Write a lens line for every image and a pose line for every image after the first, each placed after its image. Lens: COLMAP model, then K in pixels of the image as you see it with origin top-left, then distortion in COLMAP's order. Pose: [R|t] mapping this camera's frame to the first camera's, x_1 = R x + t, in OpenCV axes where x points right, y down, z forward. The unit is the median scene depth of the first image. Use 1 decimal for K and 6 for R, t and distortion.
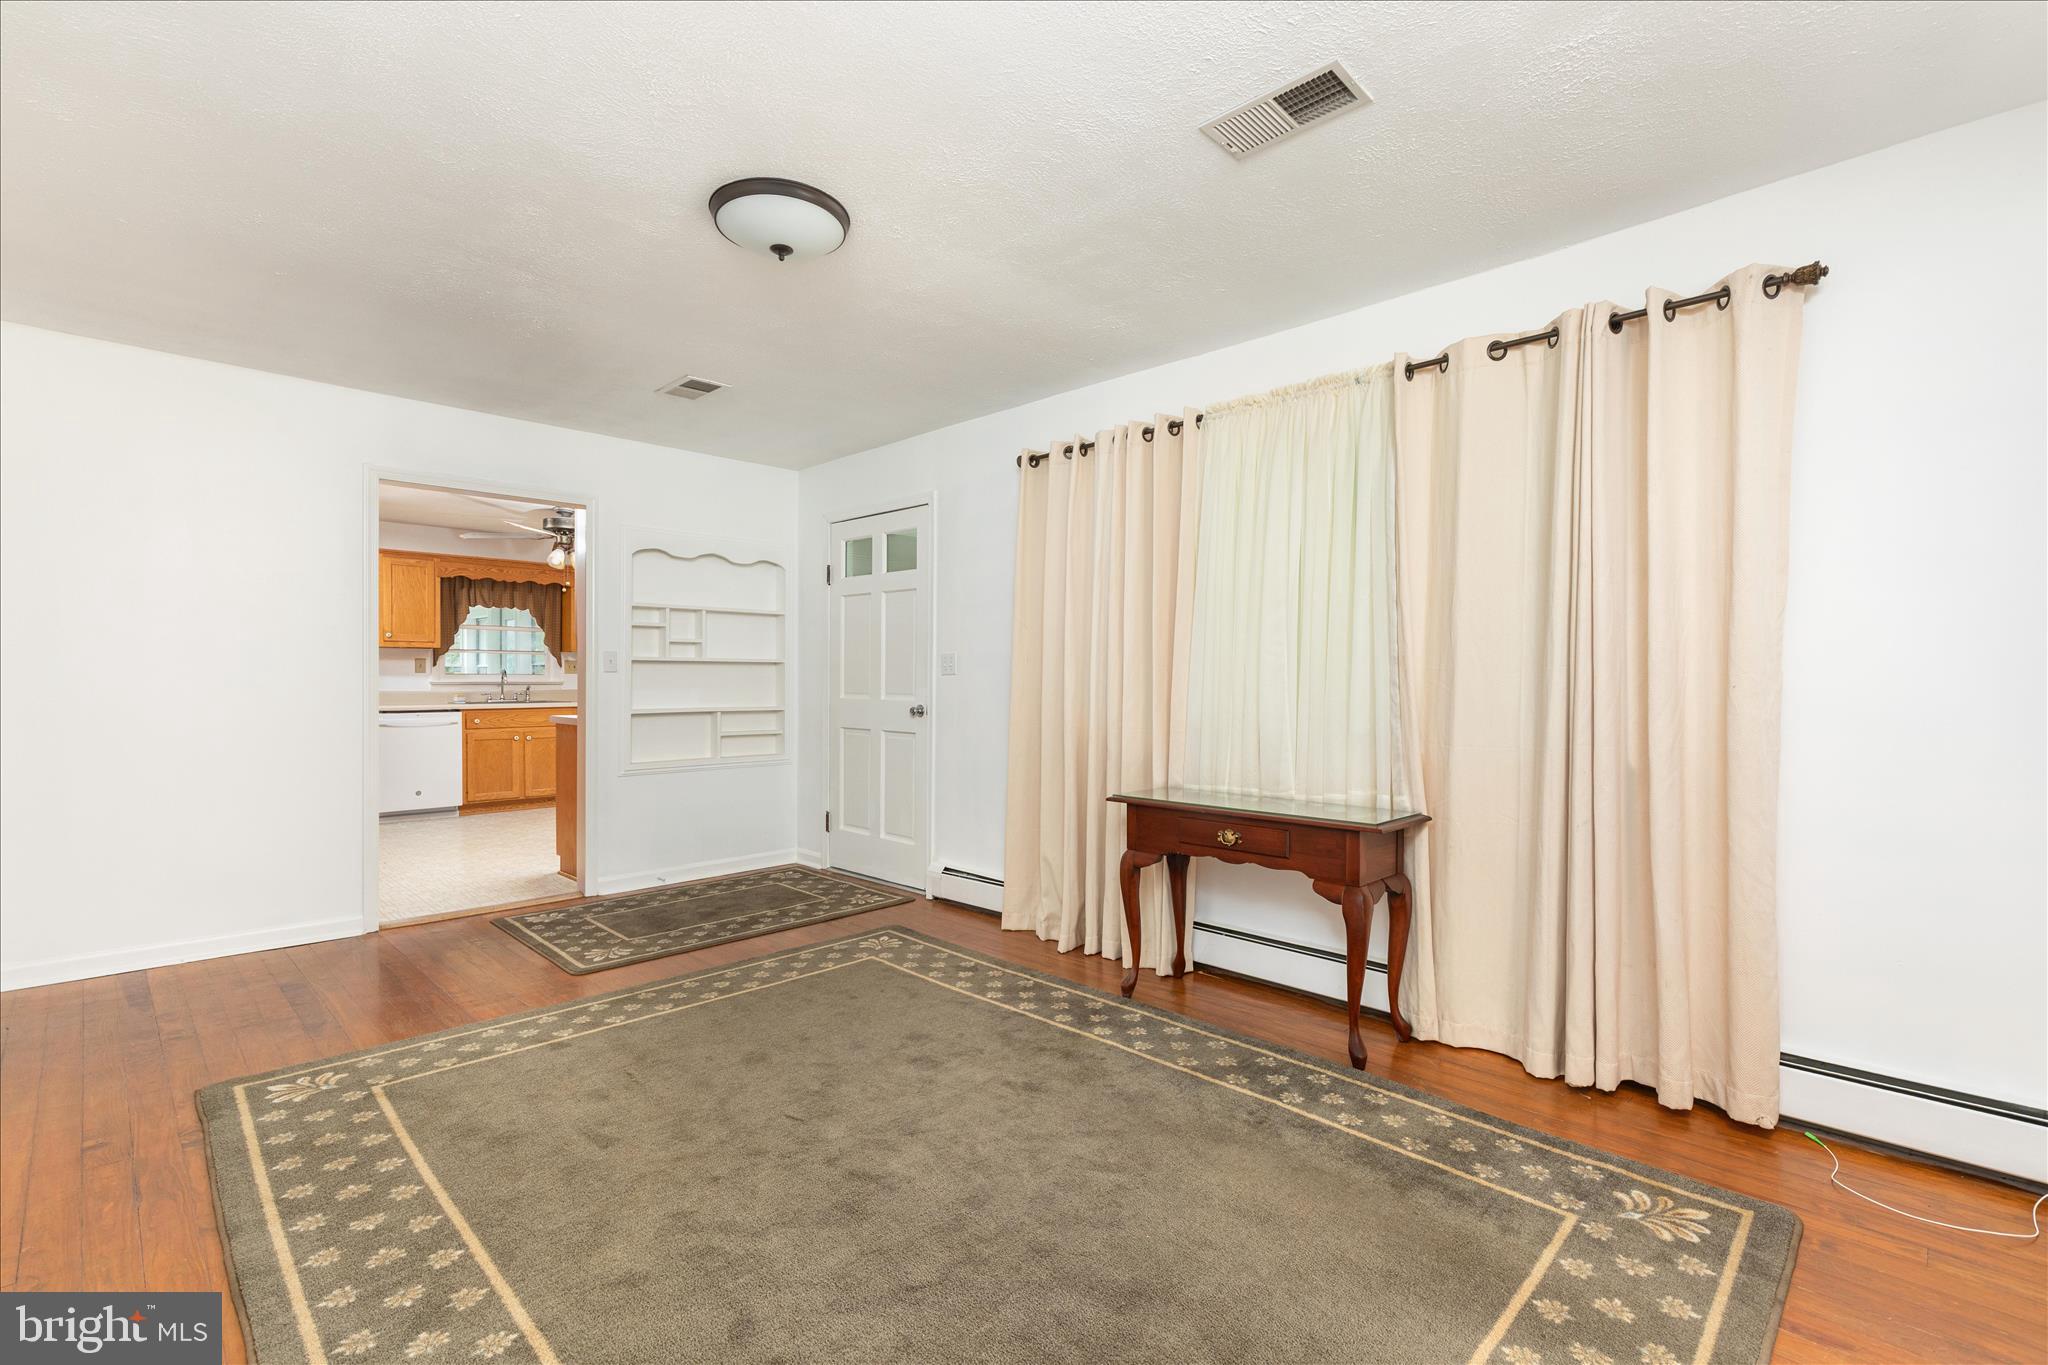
lens RADIAL K [[924.5, 0, 1024.6], [0, 924.5, 671.7], [0, 0, 1]] dist [0.010267, -0.000697]
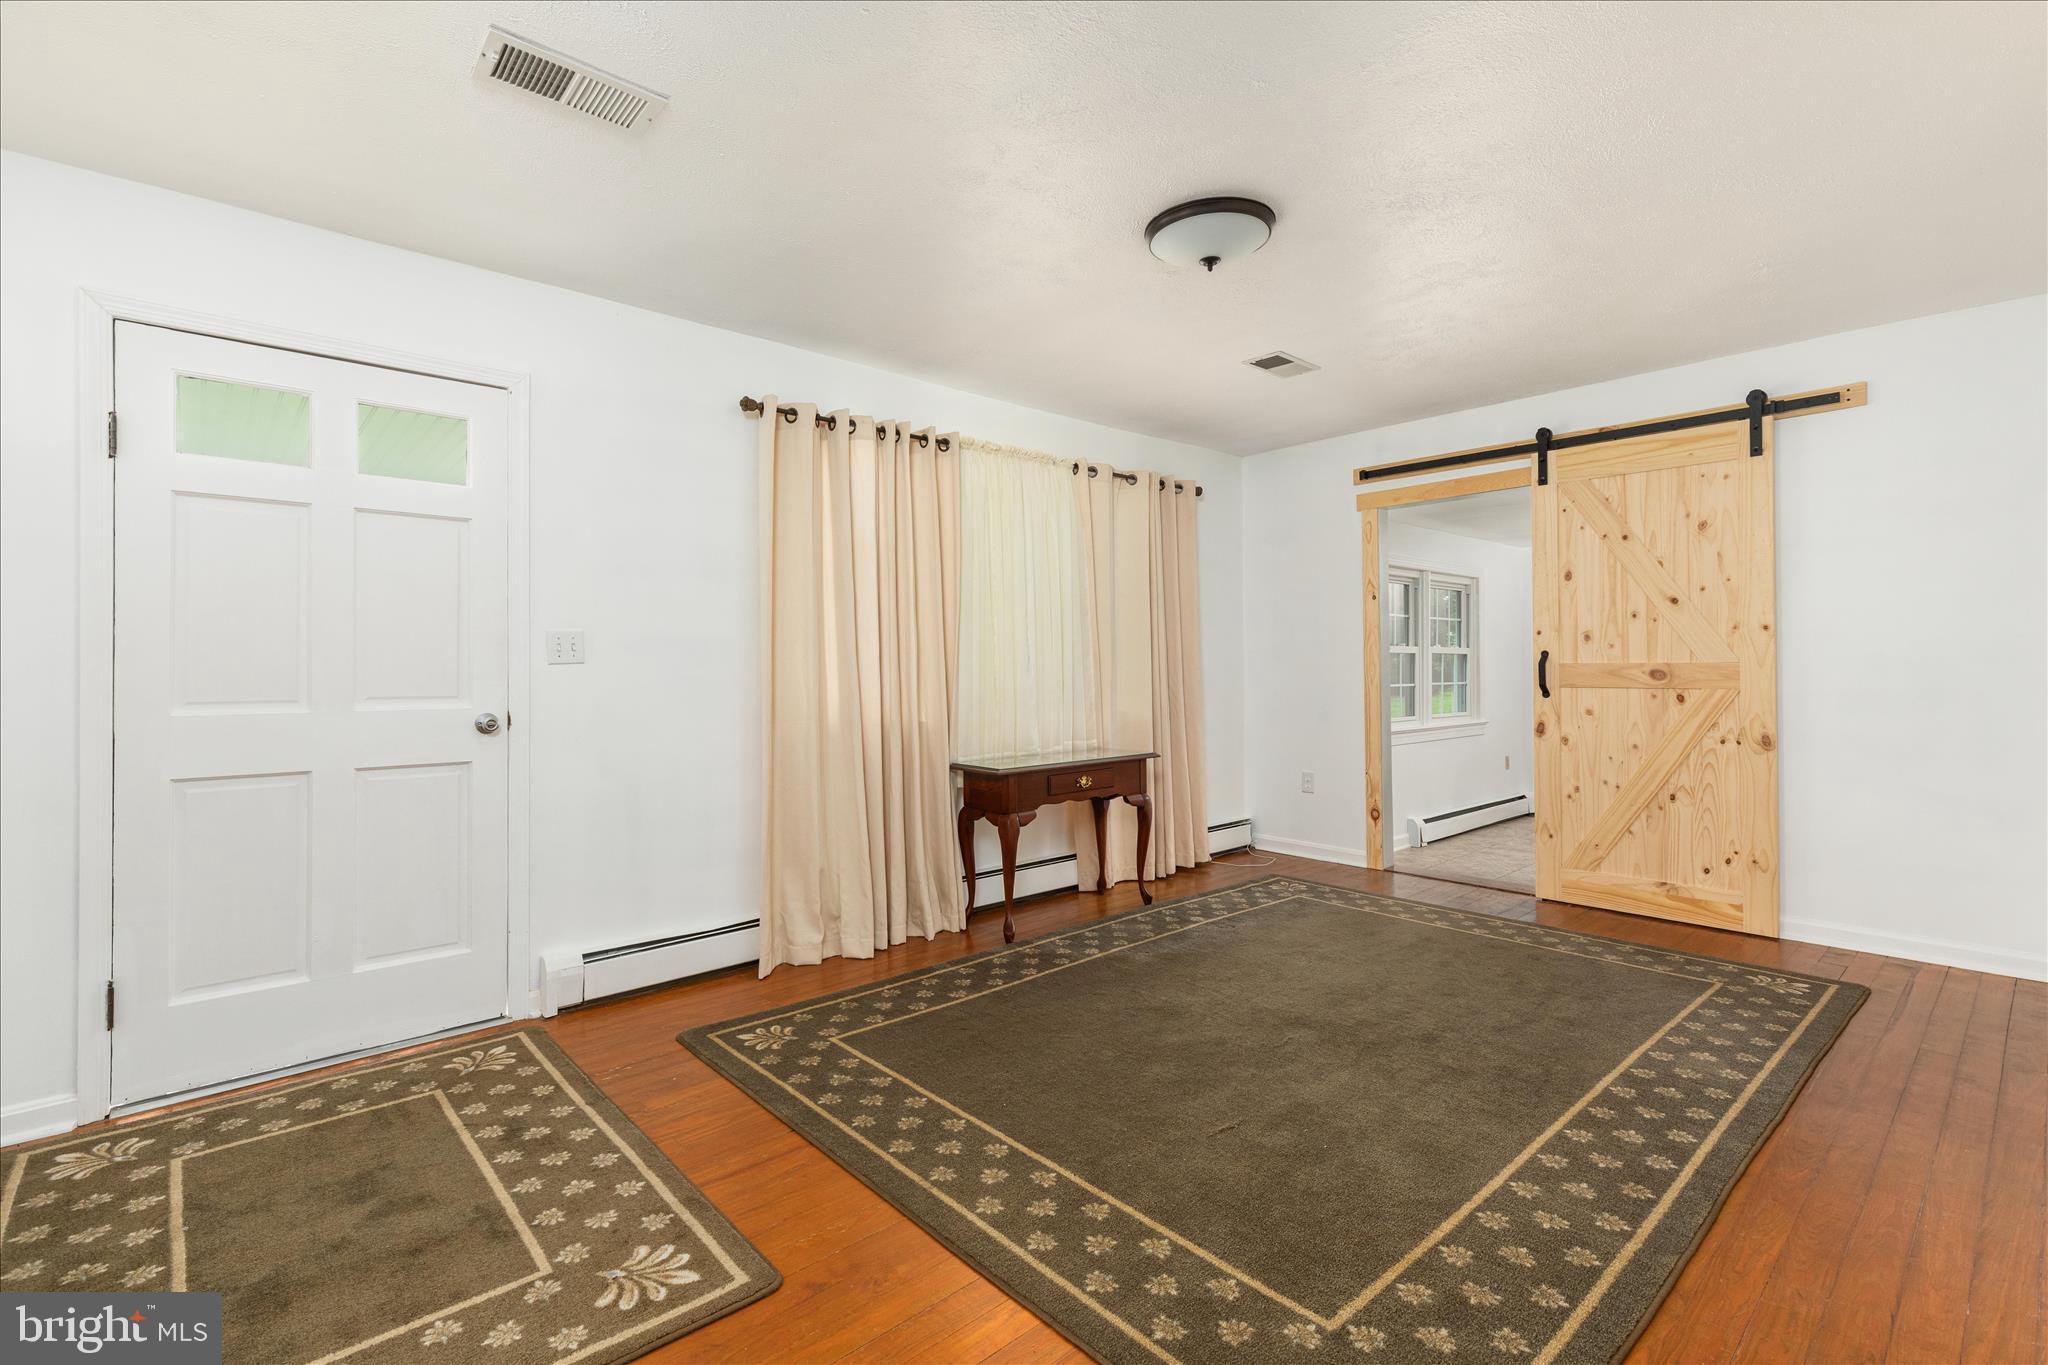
lens RADIAL K [[924.5, 0, 1022.4], [0, 924.5, 673.9], [0, 0, 1]] dist [0.010267, -0.000697]
pose [[0.069210, -0.010602, 0.997546, -0.976202], [0.005864, 0.999931, 0.010221, 0.007541], [-0.997585, 0.005143, 0.069267, 0.862416]]
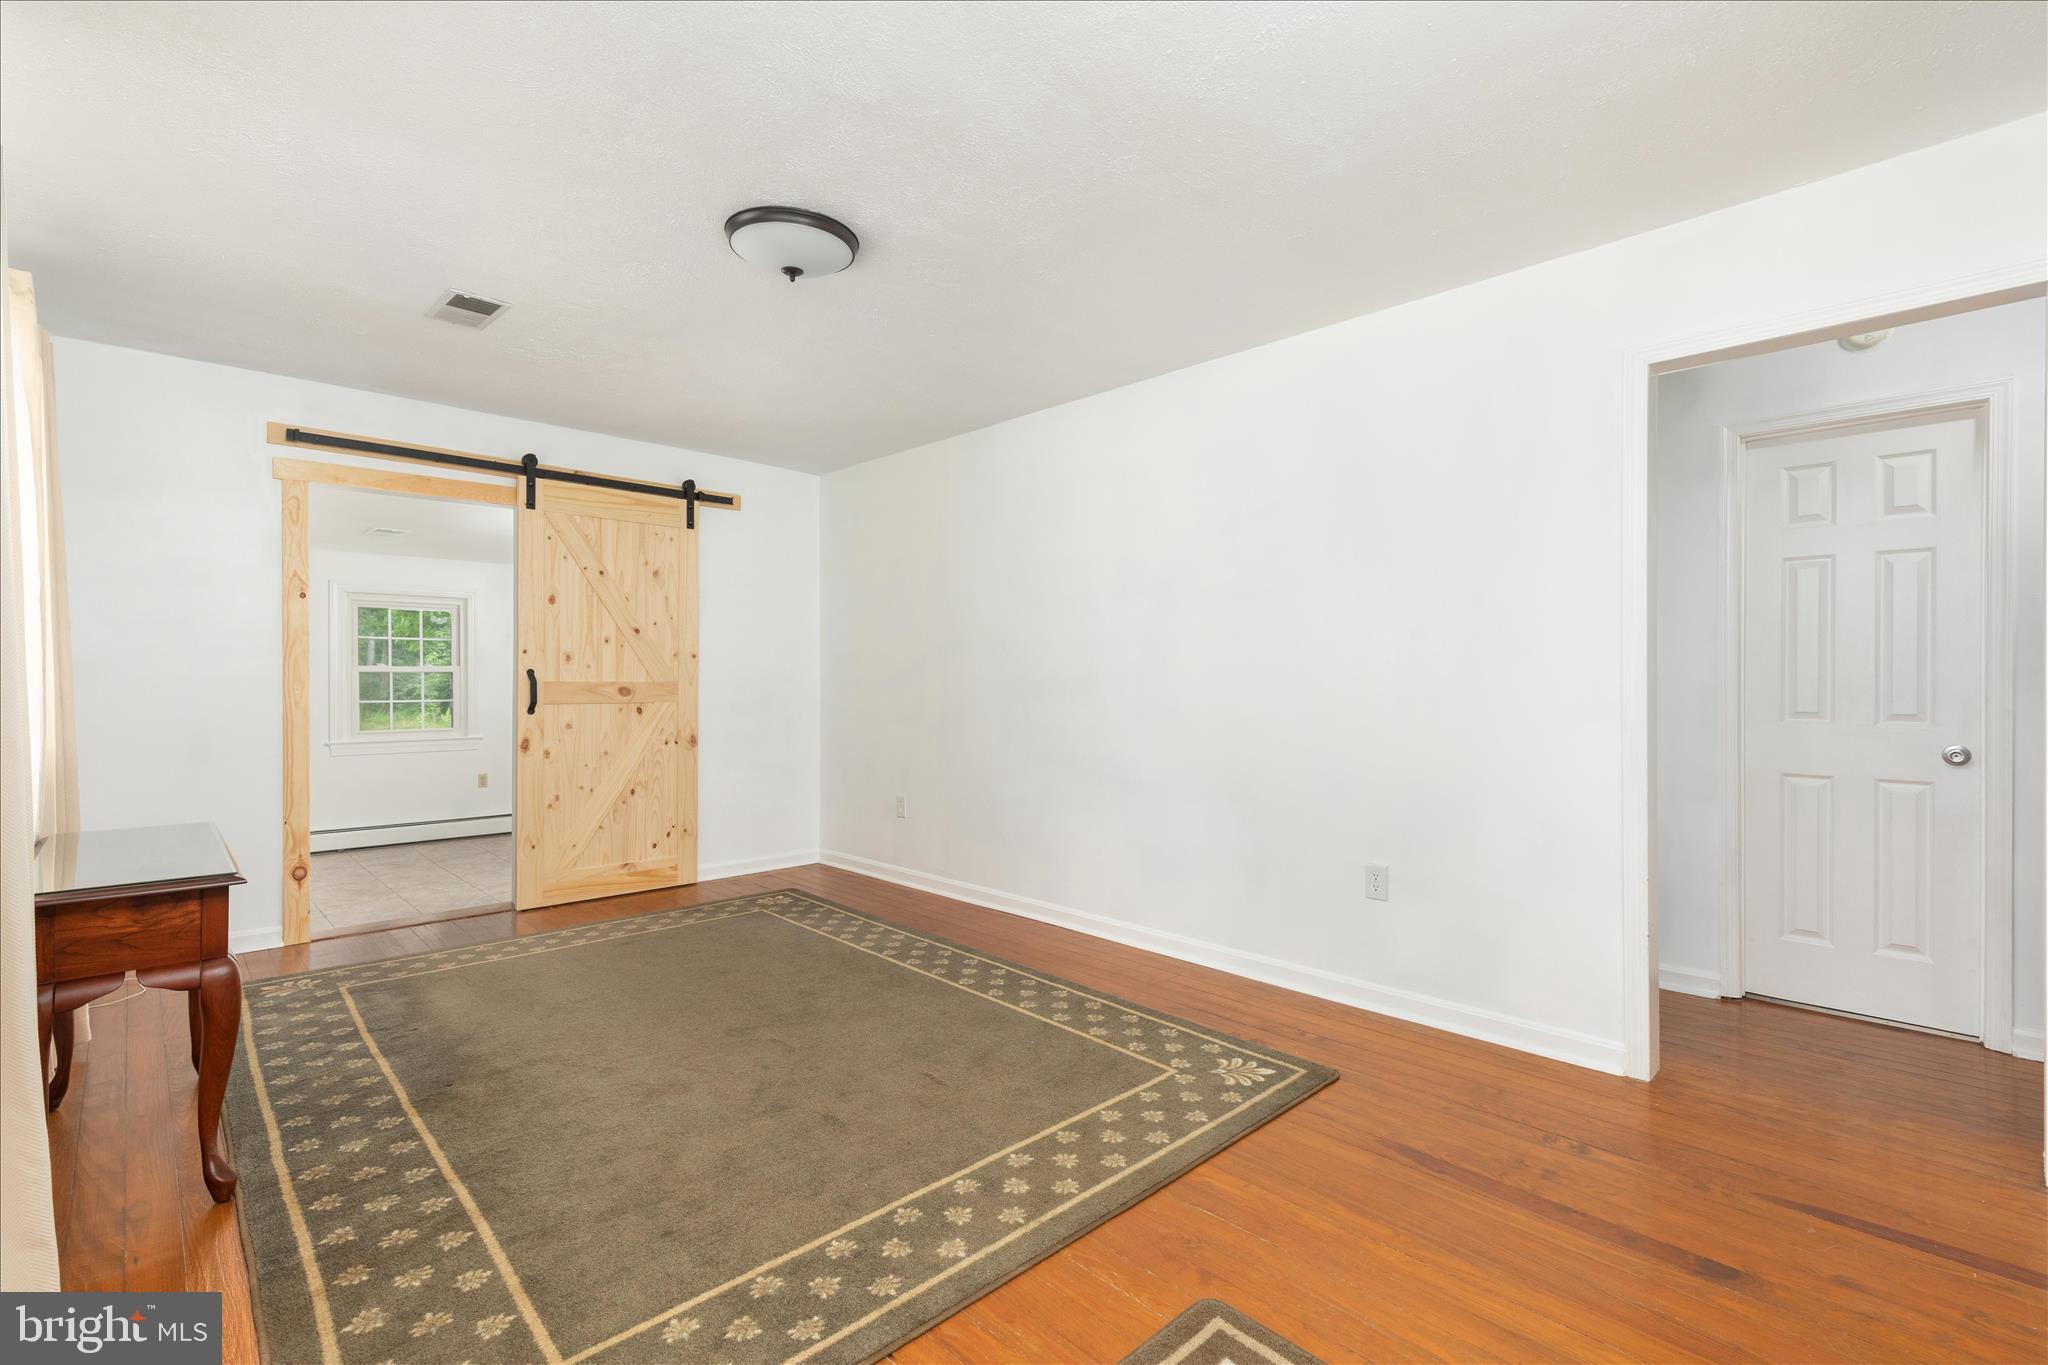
lens RADIAL K [[924.5, 0, 1023.3], [0, 924.5, 692.1], [0, 0, 1]] dist [0.010267, -0.000697]
pose [[-0.999367, -0.002405, 0.035492, -0.421618], [-0.002080, 0.999956, 0.009167, 0.011960], [-0.035513, 0.009088, -0.999328, 1.507200]]
